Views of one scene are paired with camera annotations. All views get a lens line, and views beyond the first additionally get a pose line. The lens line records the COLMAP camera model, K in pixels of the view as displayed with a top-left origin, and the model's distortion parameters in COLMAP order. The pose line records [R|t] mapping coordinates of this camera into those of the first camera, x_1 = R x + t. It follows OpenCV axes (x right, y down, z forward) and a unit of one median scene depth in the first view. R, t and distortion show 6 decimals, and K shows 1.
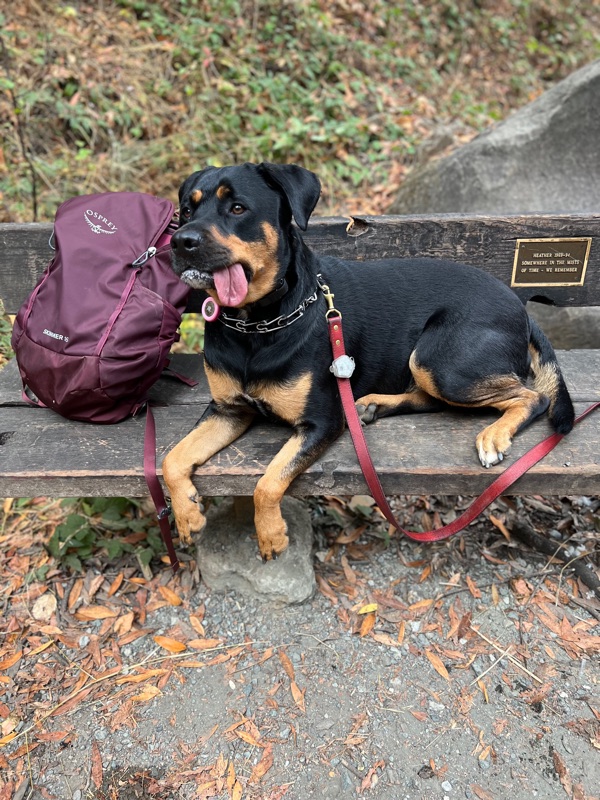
lens RADIAL K [[606.2, 0, 297.4], [0, 606.2, 396.6], [0, 0, 1]] dist [0.026214, -0.040758]
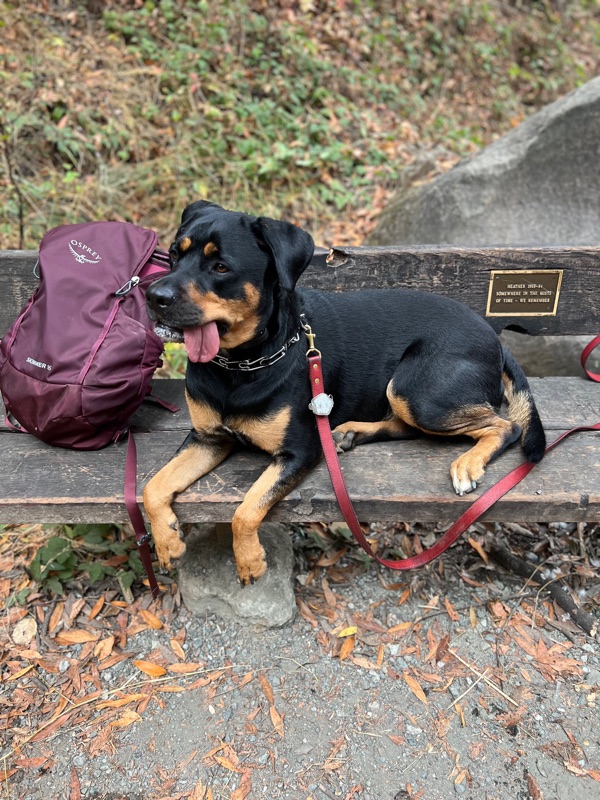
lens RADIAL K [[606.2, 0, 297.4], [0, 606.2, 396.6], [0, 0, 1]] dist [0.026214, -0.040758]
pose [[0.999793, 0.003950, 0.019960, 0.011180], [-0.003501, 0.999741, -0.022501, -0.019217], [-0.020044, 0.022427, 0.999548, -0.017337]]
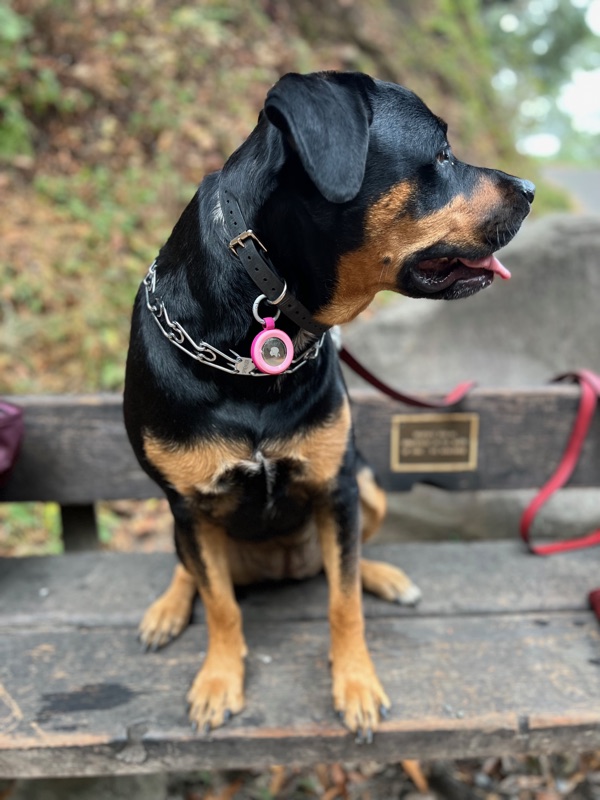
lens RADIAL K [[606.2, 0, 297.4], [0, 606.2, 396.6], [0, 0, 1]] dist [0.026214, -0.040758]
pose [[0.996803, 0.000277, 0.079895, 0.137711], [0.021443, 0.962377, -0.270869, -0.048440], [-0.076964, 0.271716, 0.959295, 0.146508]]
